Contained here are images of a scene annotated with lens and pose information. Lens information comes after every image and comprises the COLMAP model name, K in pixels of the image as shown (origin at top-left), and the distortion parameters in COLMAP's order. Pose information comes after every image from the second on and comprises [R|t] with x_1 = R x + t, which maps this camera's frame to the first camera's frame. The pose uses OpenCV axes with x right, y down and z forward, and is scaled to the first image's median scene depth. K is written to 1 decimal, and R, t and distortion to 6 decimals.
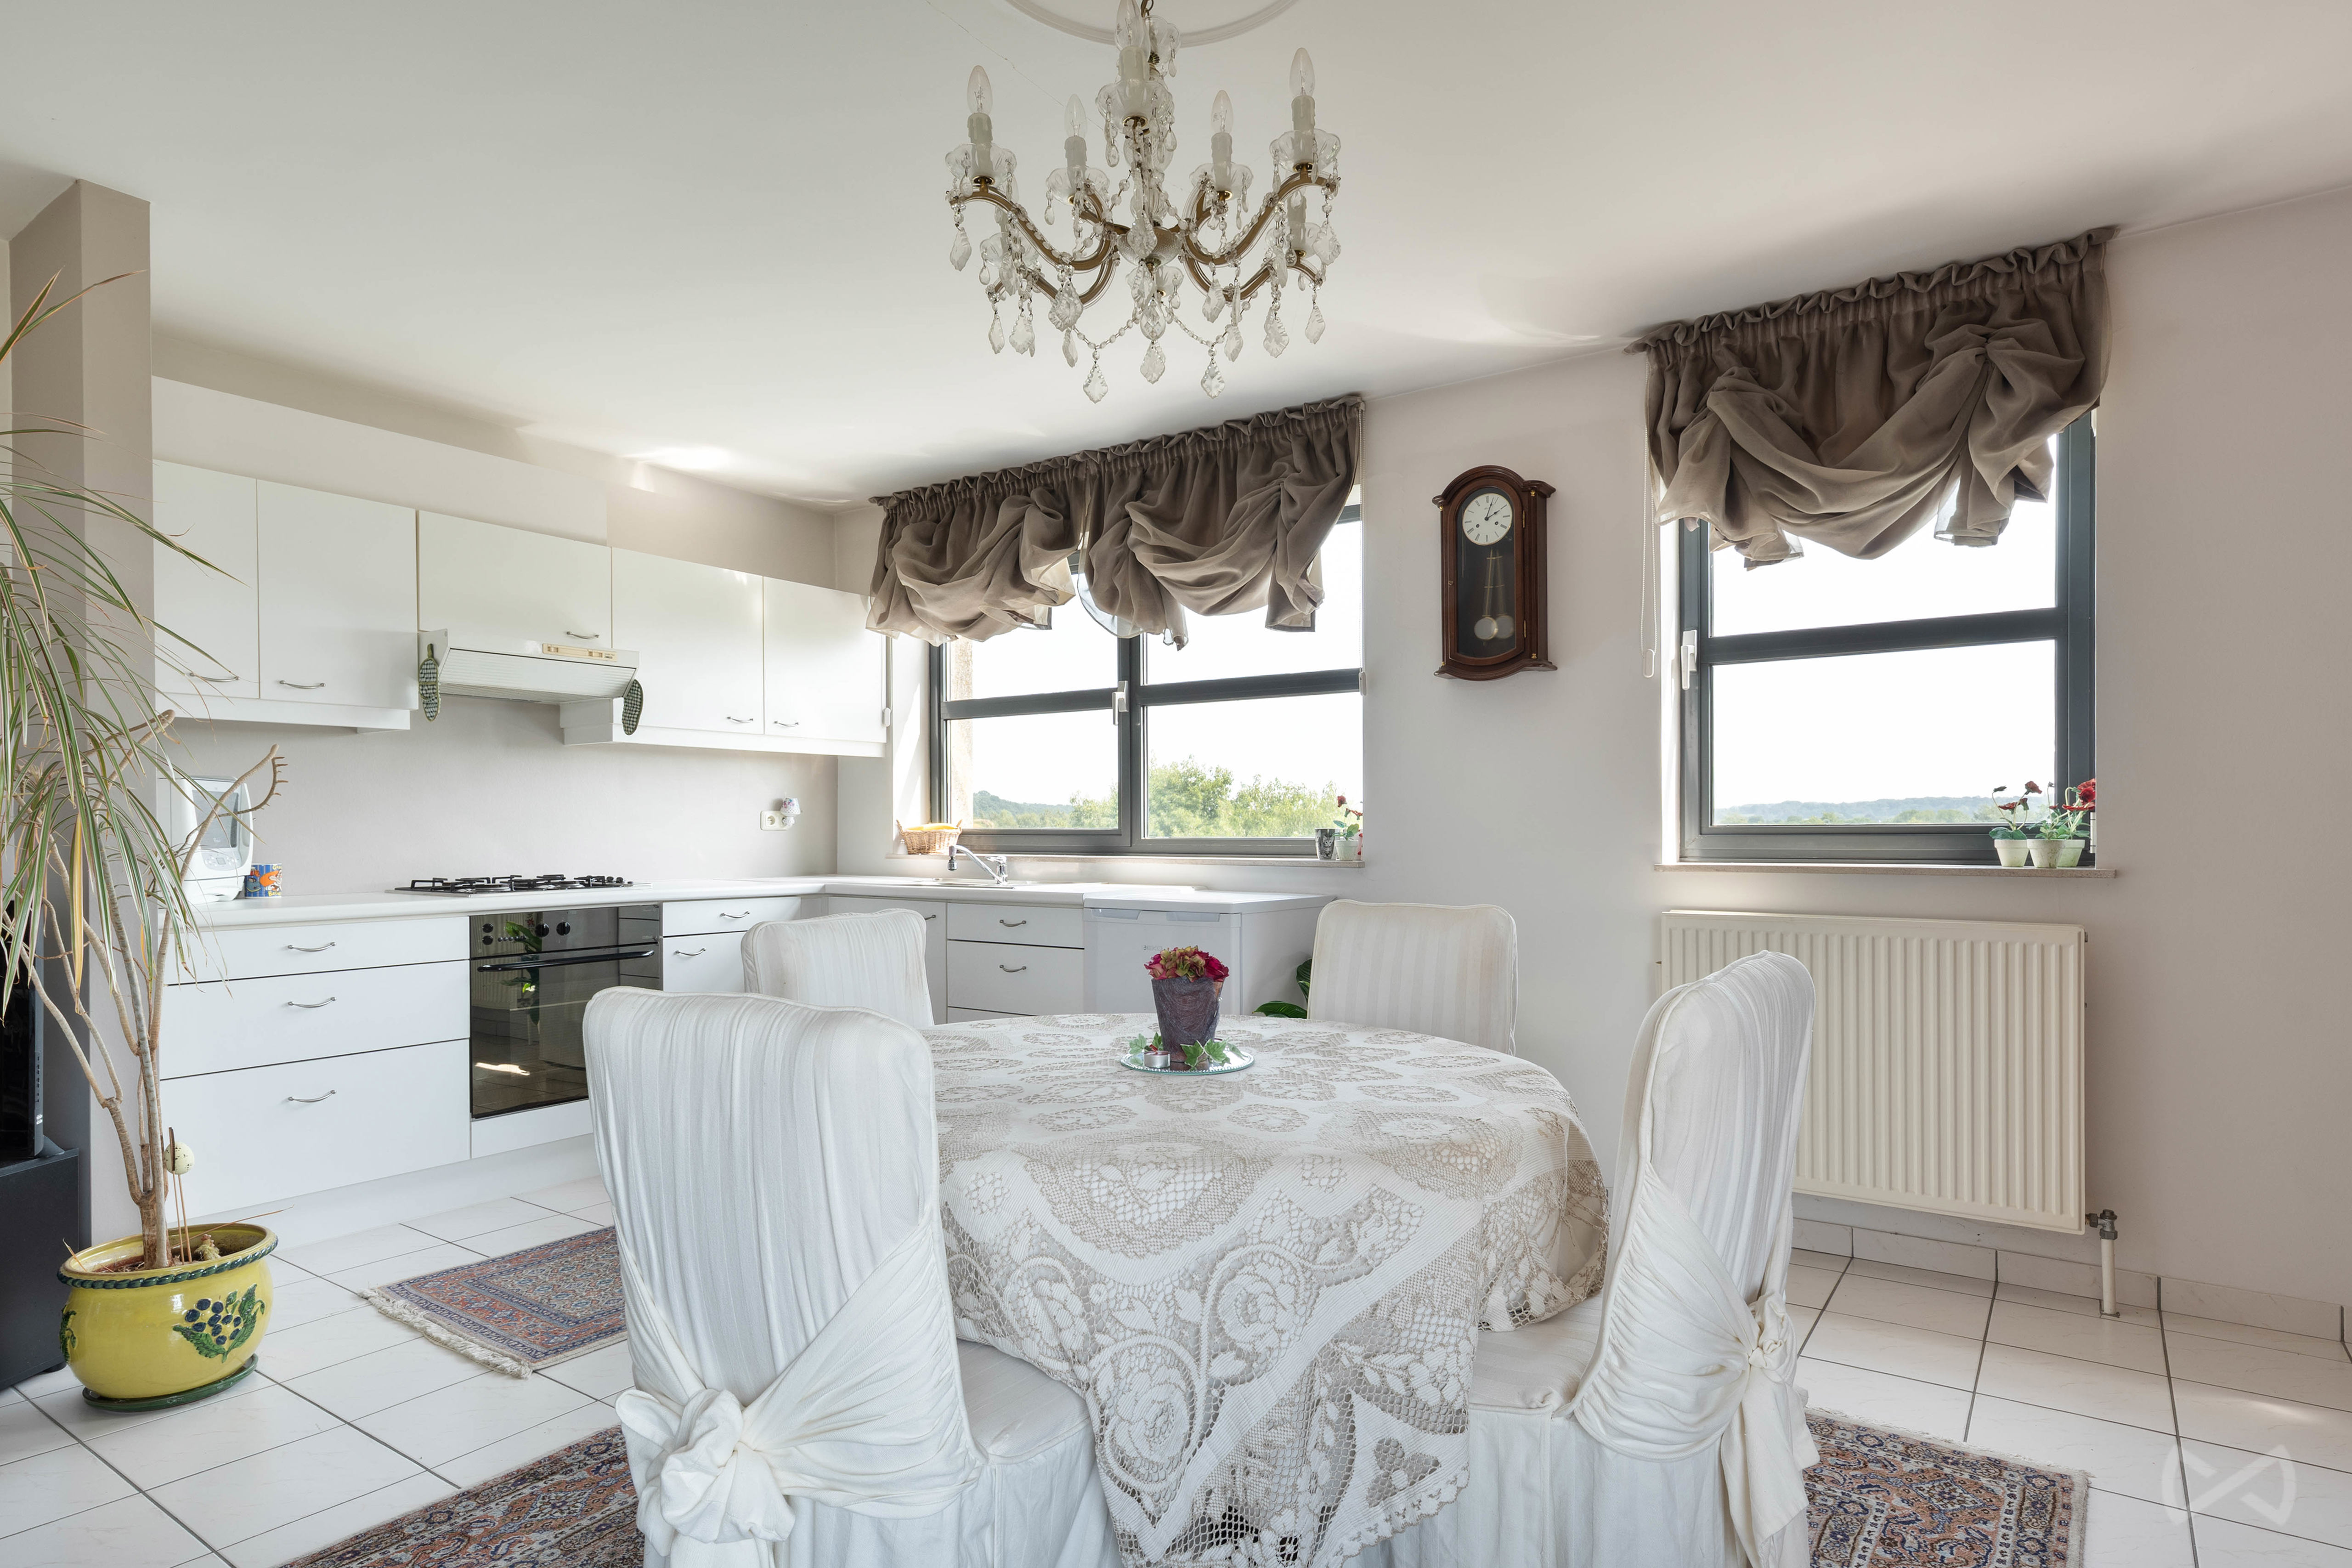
lens RADIAL K [[1242.4, 0, 1127.8], [0, 1242.4, 827.0], [0, 0, 1]] dist [0.007196, -0.000526]
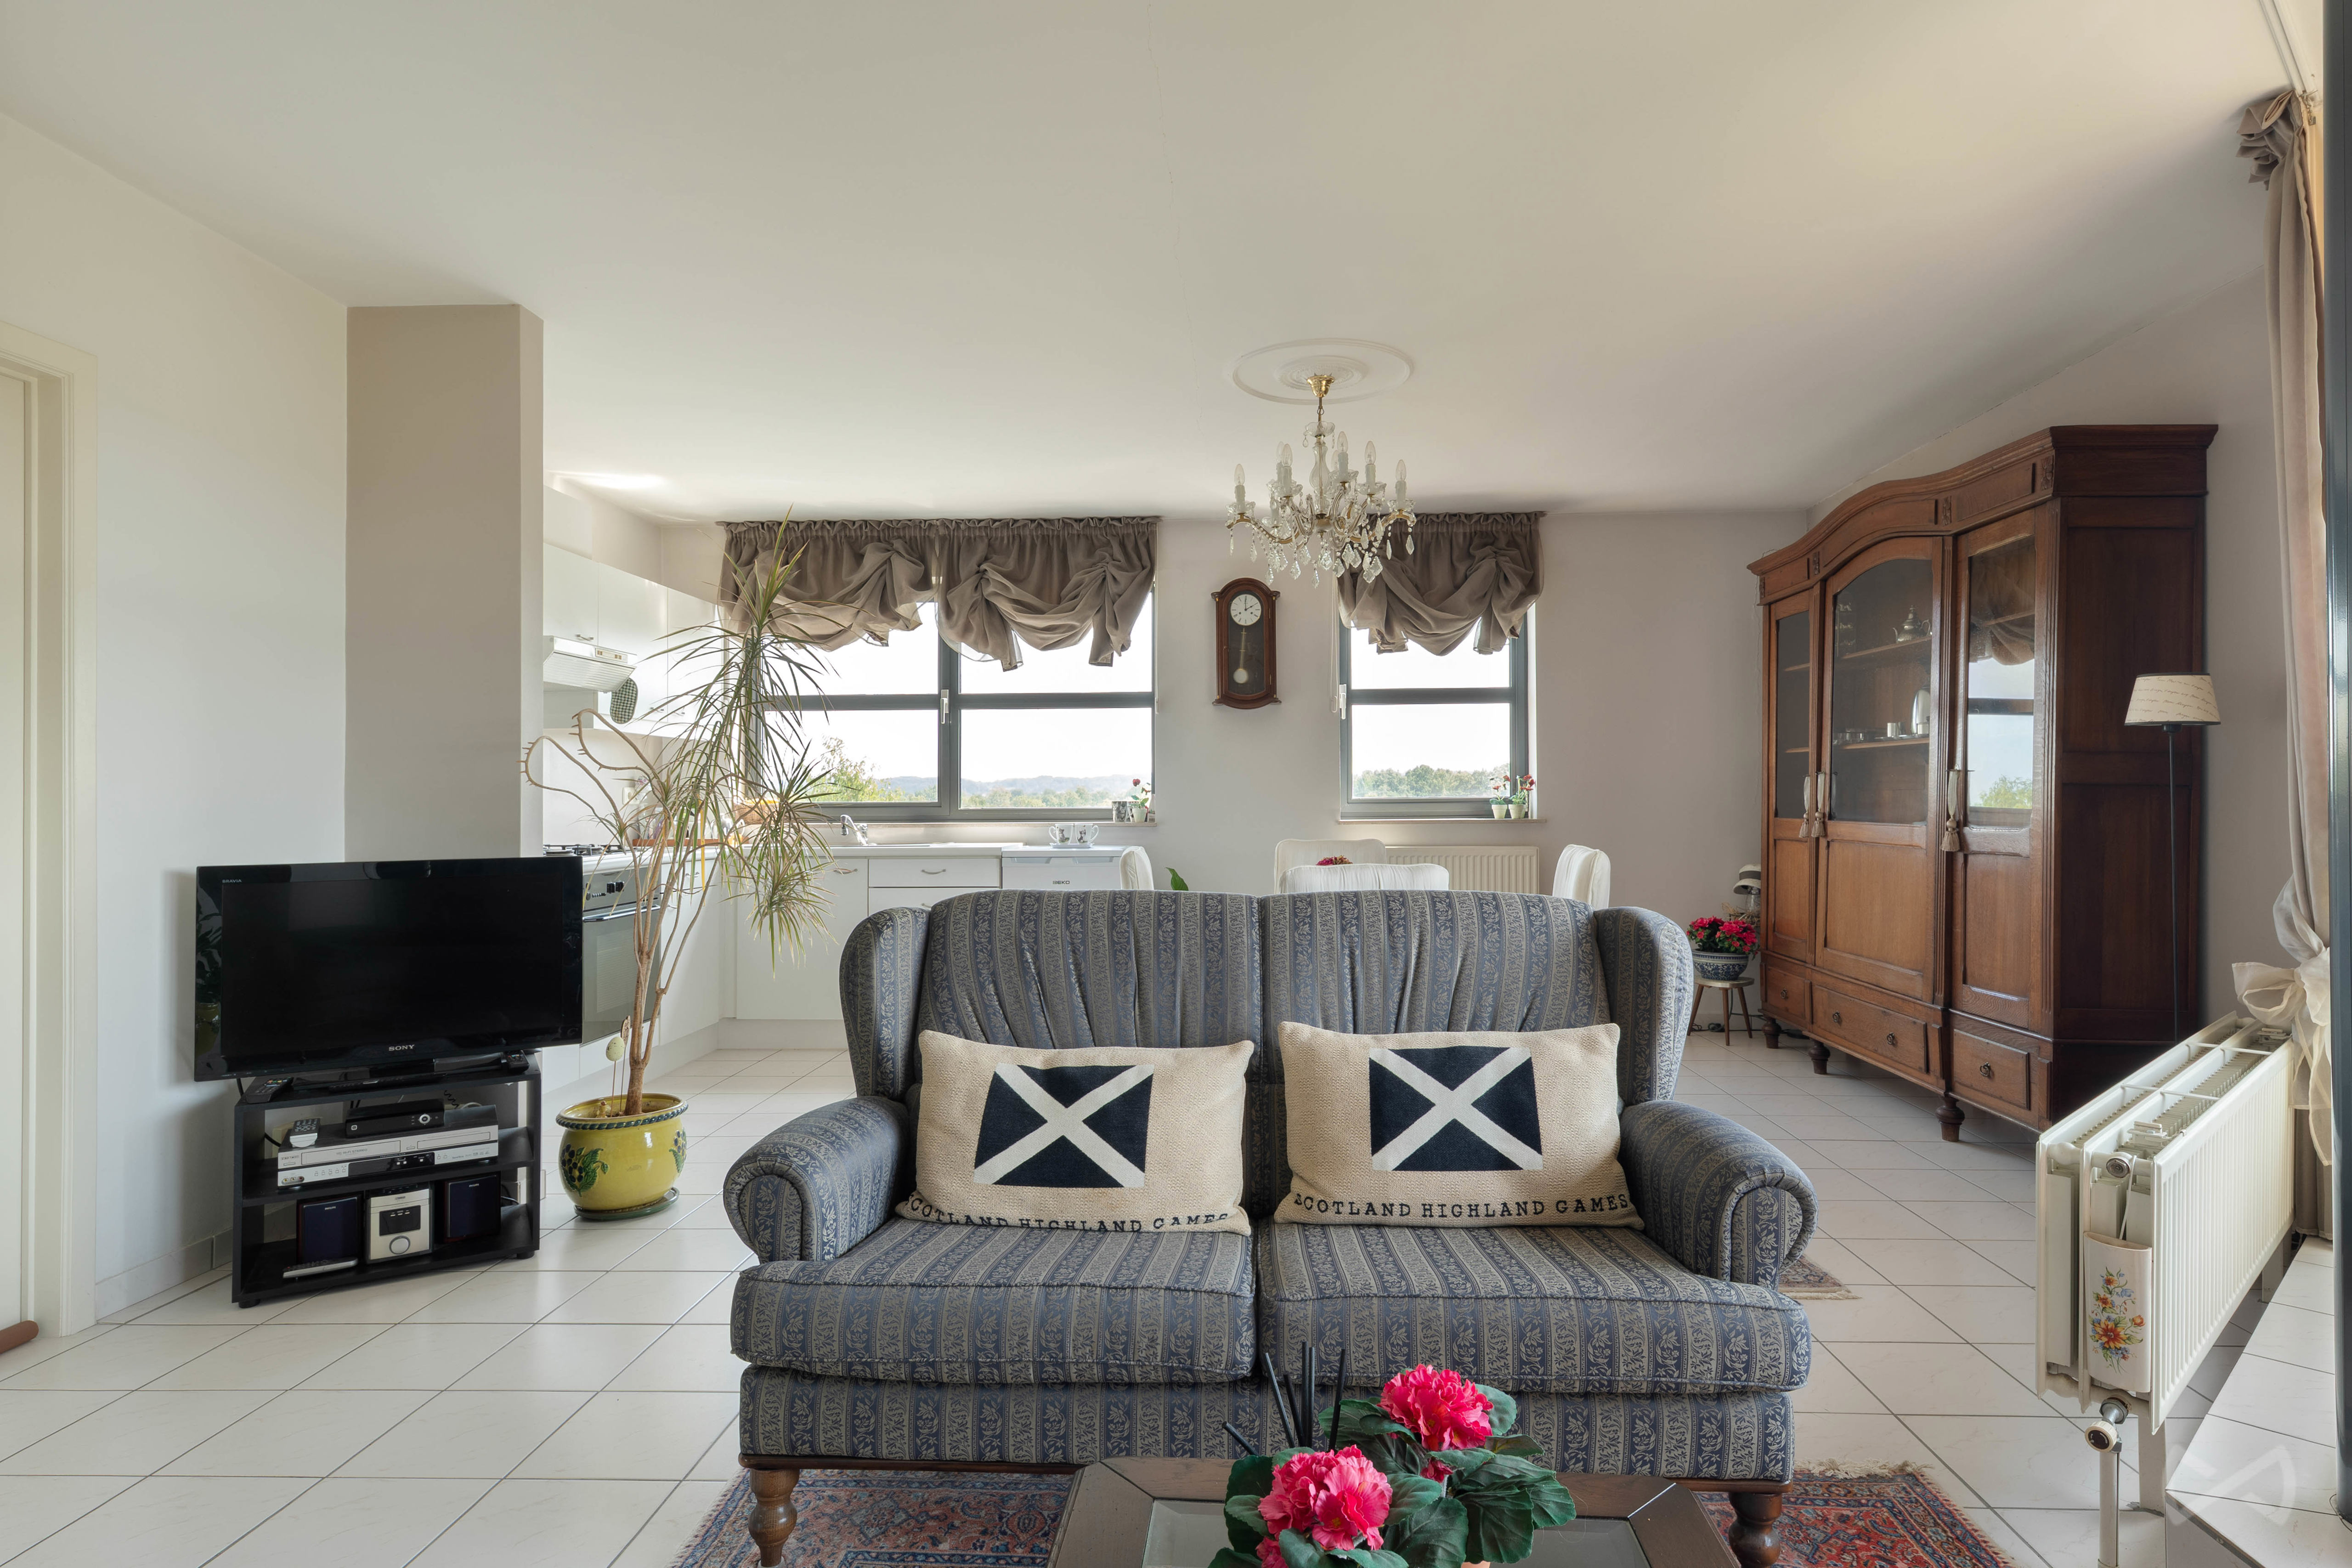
lens RADIAL K [[1375.6, 0, 1161.8], [0, 1375.6, 797.3], [0, 0, 1]] dist [0.001381, 0.001065]
pose [[0.827131, -0.000436, 0.562008, -0.720885], [0.004845, 0.999968, -0.006356, 0.007706], [-0.561988, 0.007981, 0.827107, -0.377728]]
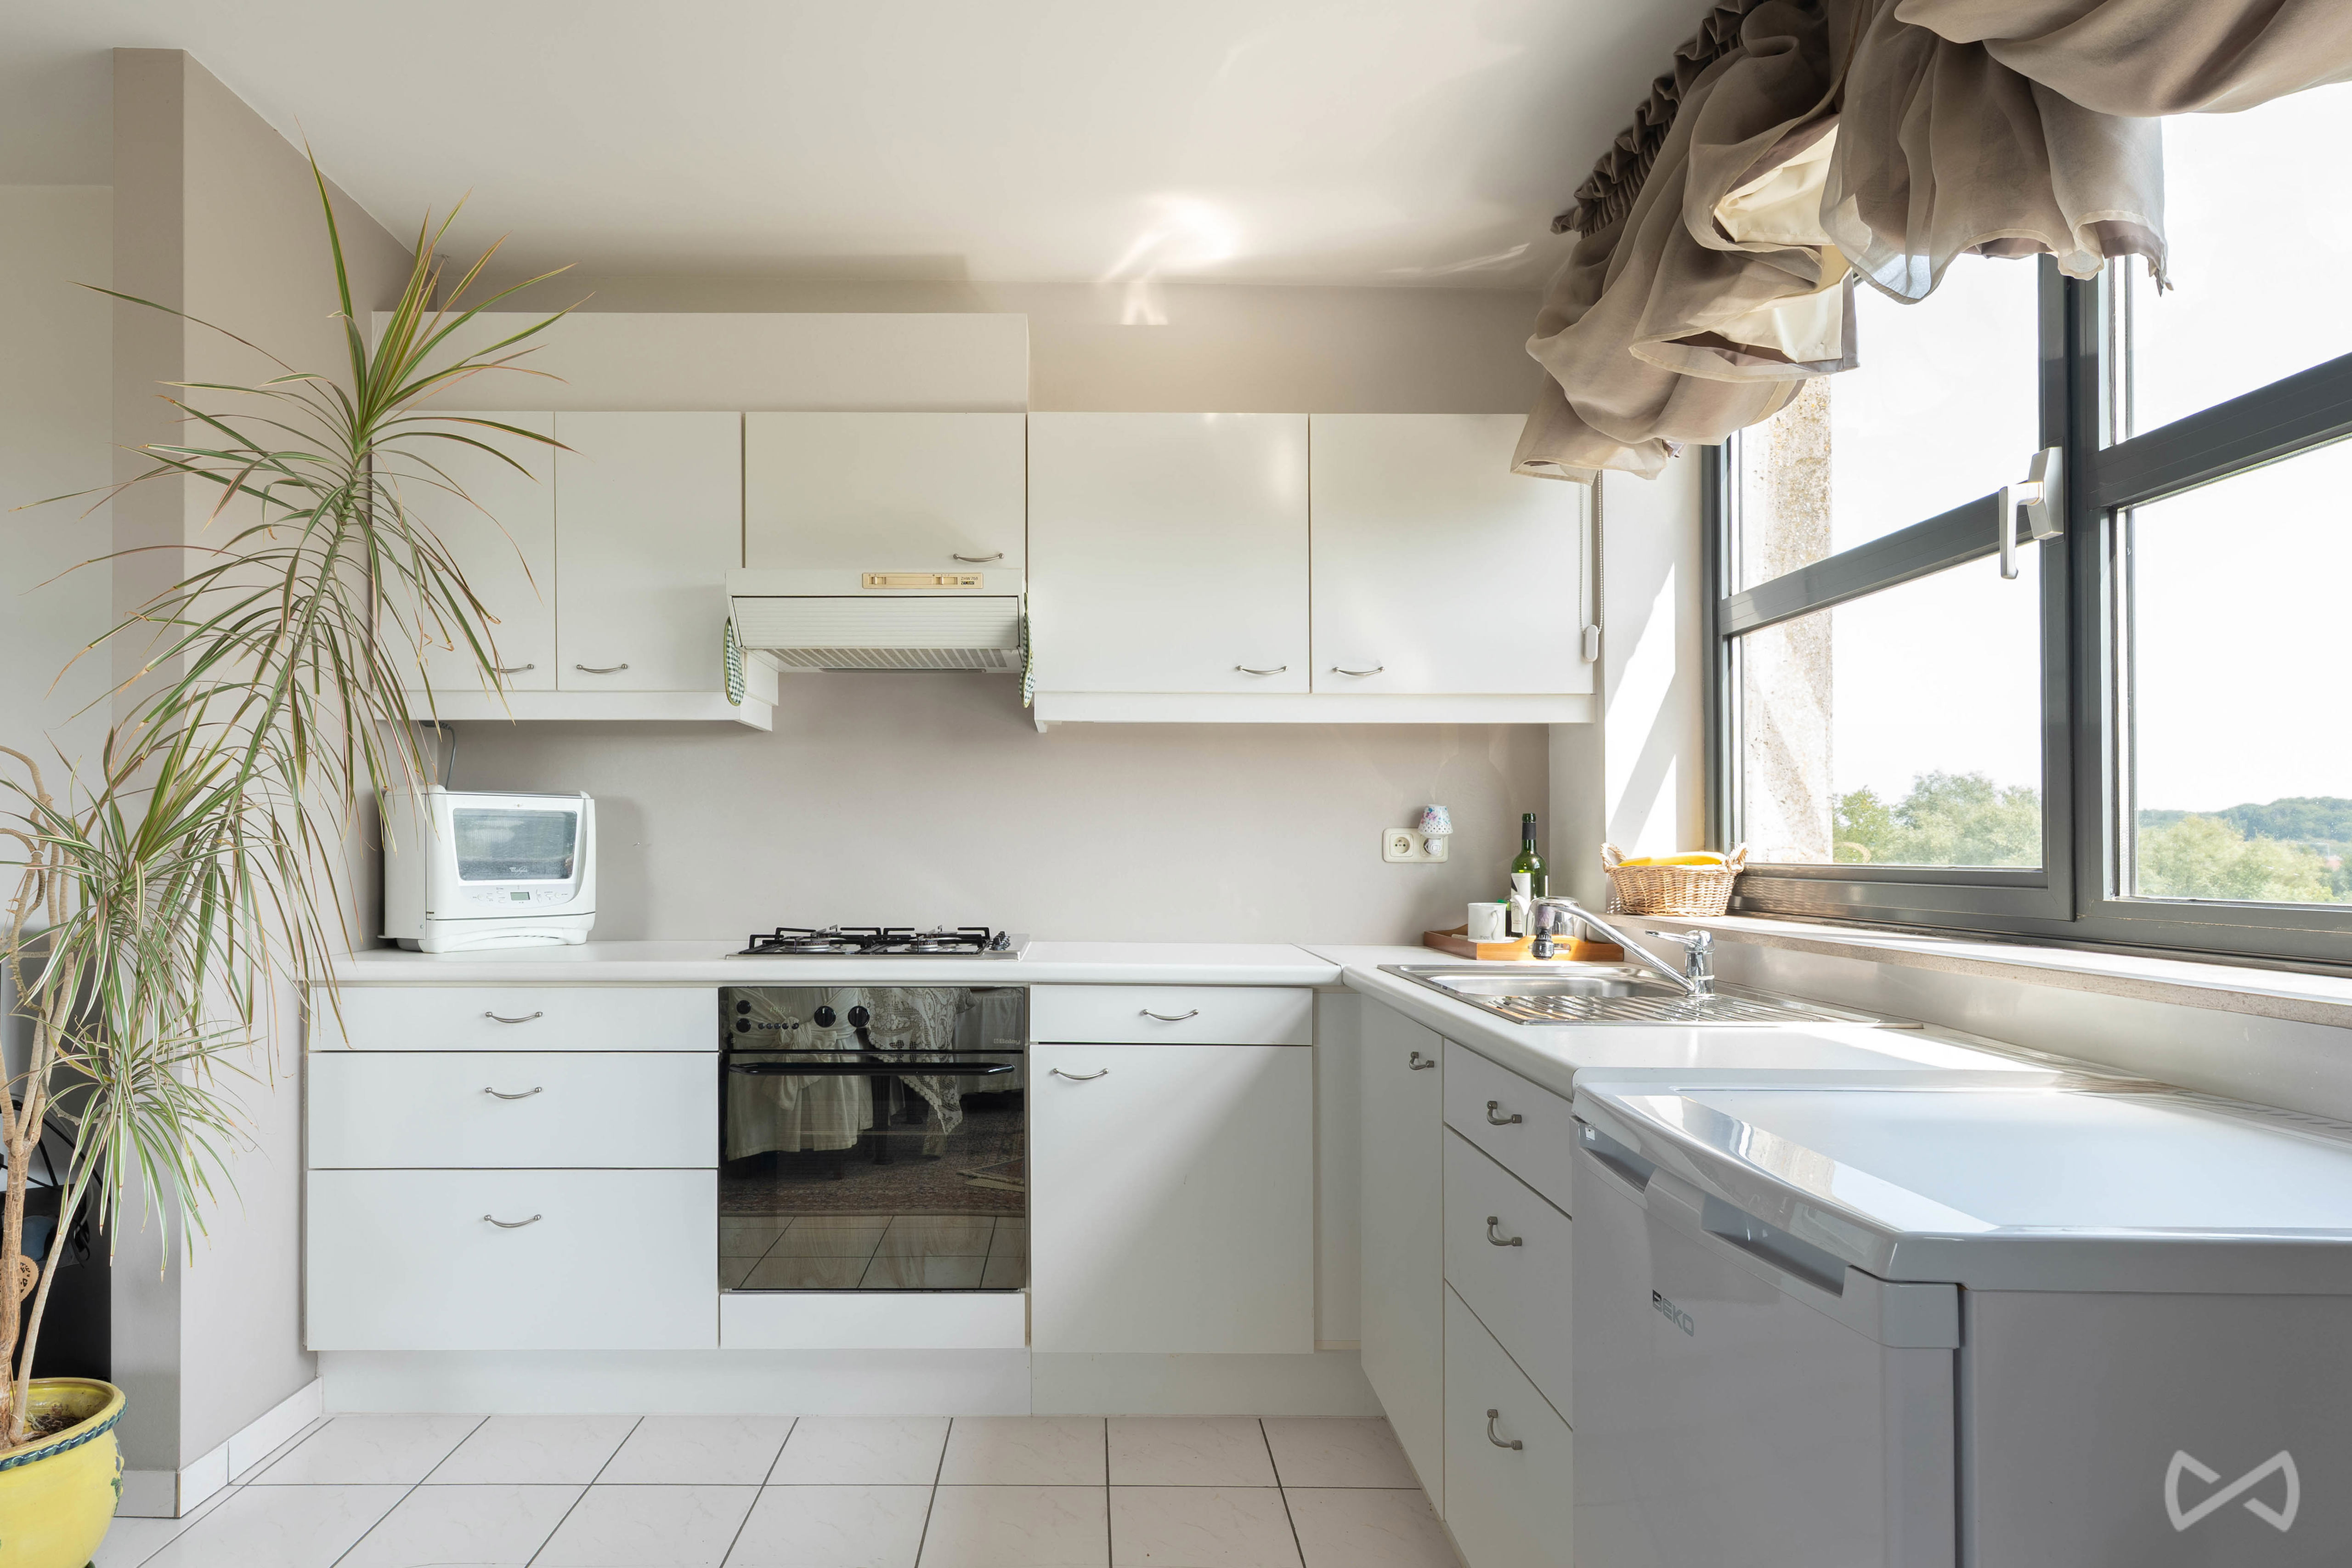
lens RADIAL K [[1349.8, 0, 1088.1], [0, 1349.8, 845.5], [0, 0, 1]] dist [-0.000133, 0.001654]
pose [[0.607035, 0.001881, -0.794672, 0.154313], [-0.004399, 0.999990, -0.000993, -0.005092], [0.794663, 0.004099, 0.607038, 0.633213]]
